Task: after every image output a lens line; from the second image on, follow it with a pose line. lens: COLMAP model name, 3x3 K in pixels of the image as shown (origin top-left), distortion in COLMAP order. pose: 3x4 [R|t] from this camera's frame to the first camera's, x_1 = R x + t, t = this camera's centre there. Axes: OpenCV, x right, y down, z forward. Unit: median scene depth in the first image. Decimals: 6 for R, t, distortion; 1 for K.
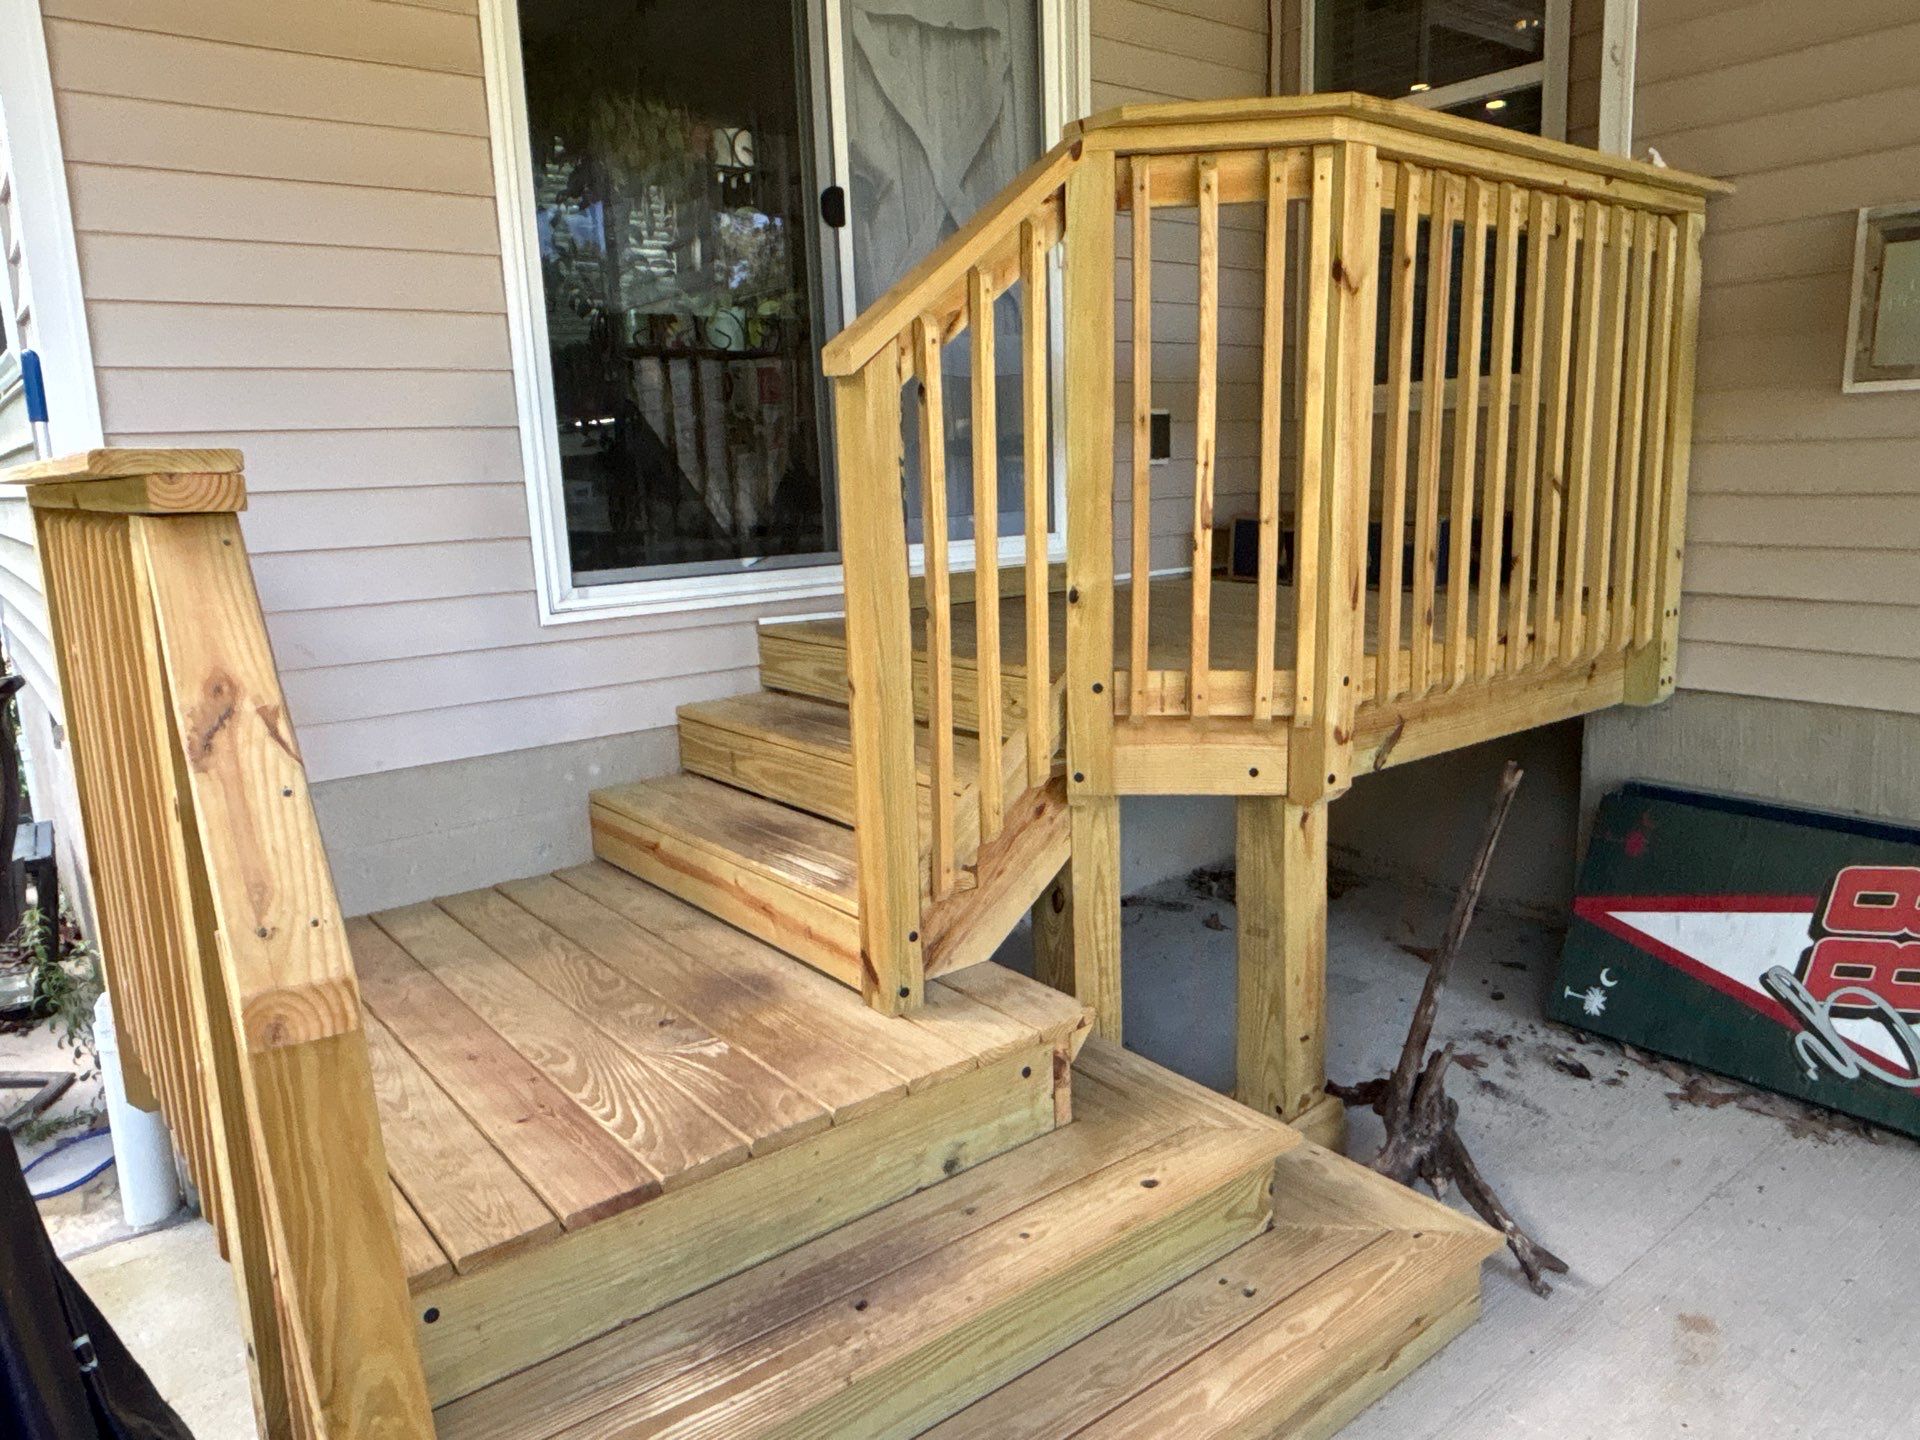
lens RADIAL K [[1324.6, 0, 964.3], [0, 1324.6, 717.1], [0, 0, 1]] dist [0.052228, -0.061682]
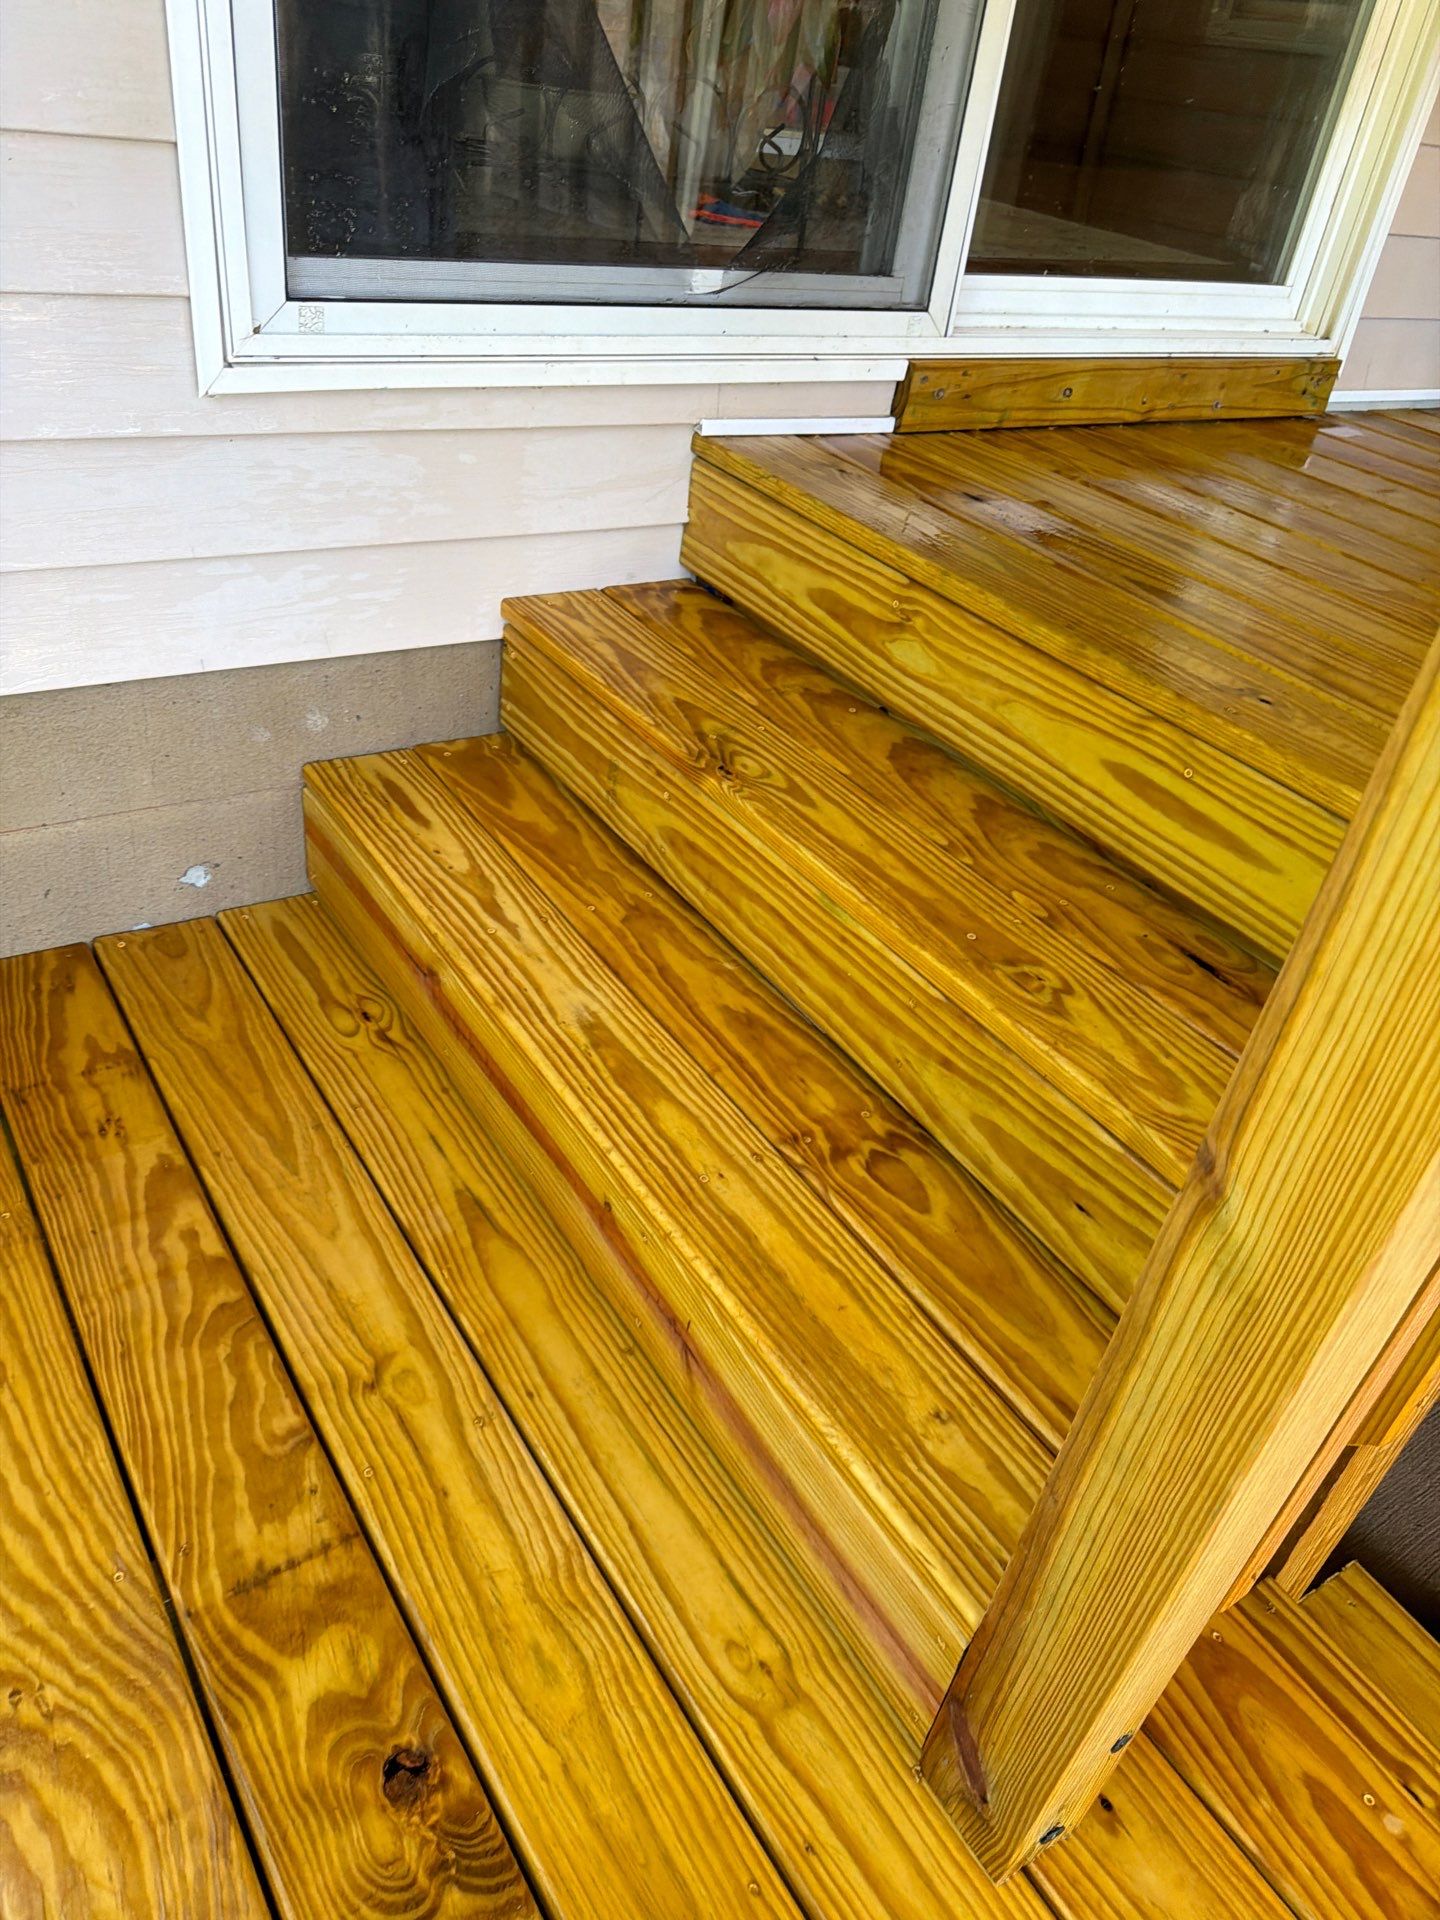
lens RADIAL K [[1353.4, 0, 719.3], [0, 1353.4, 950.0], [0, 0, 1]] dist [0.055843, -0.065434]
pose [[0.983120, 0.181944, 0.019255, -0.165714], [-0.174417, 0.900225, 0.398966, -0.130886], [0.055255, -0.395590, 0.916763, 0.664850]]
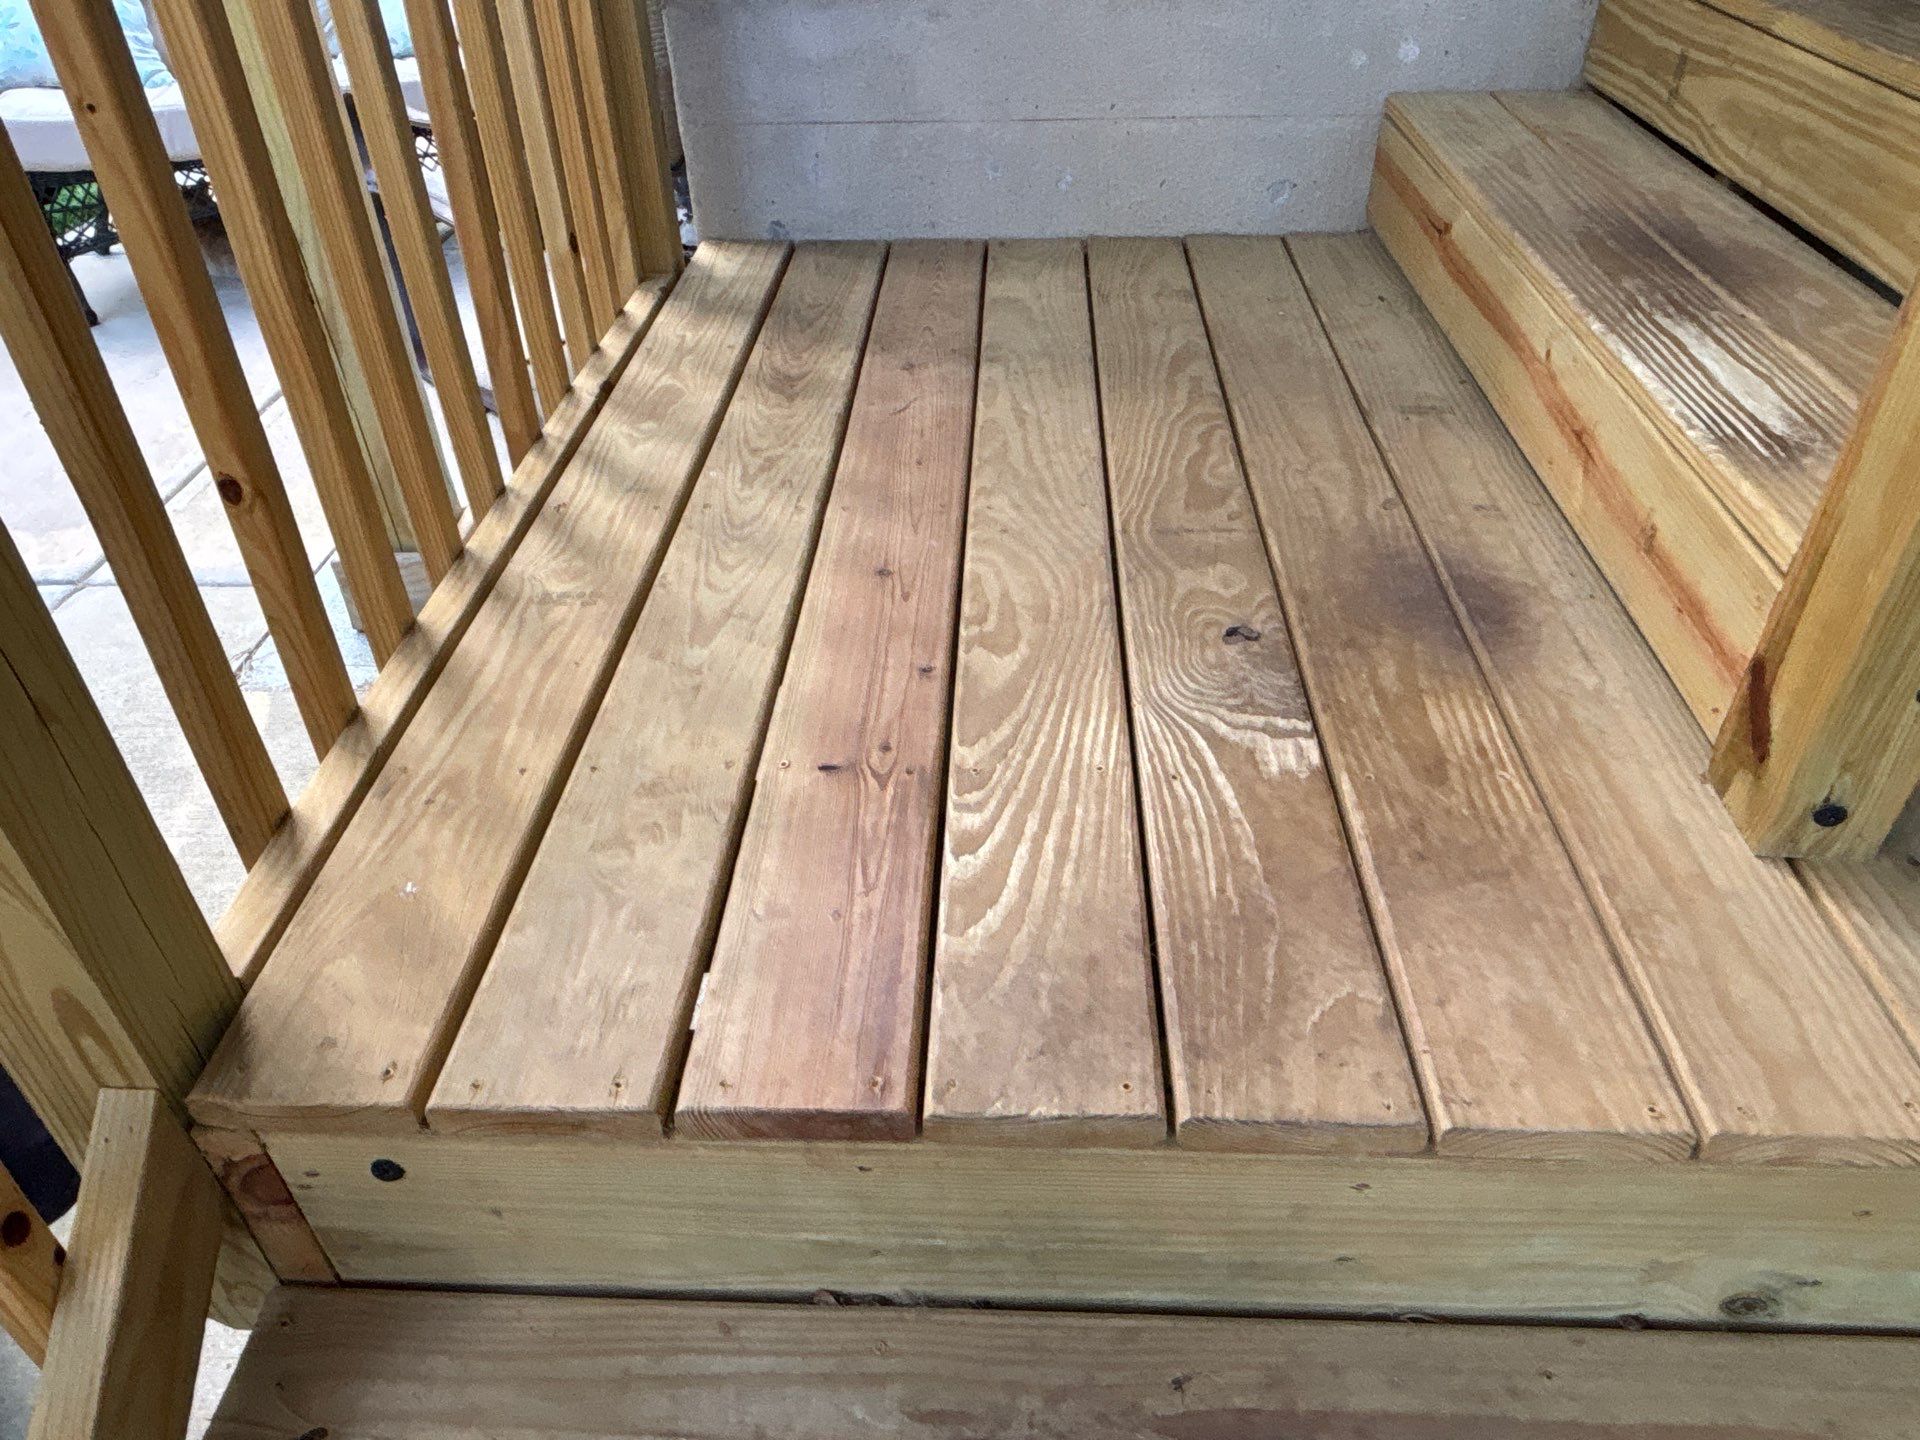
lens RADIAL K [[1353.4, 0, 969.2], [0, 1353.4, 704.7], [0, 0, 1]] dist [0.055843, -0.065434]
pose [[0.763400, 0.403384, -0.504481, -0.042813], [-0.135304, 0.863559, 0.485756, 0.029696], [0.631596, -0.302568, 0.713820, 0.530867]]
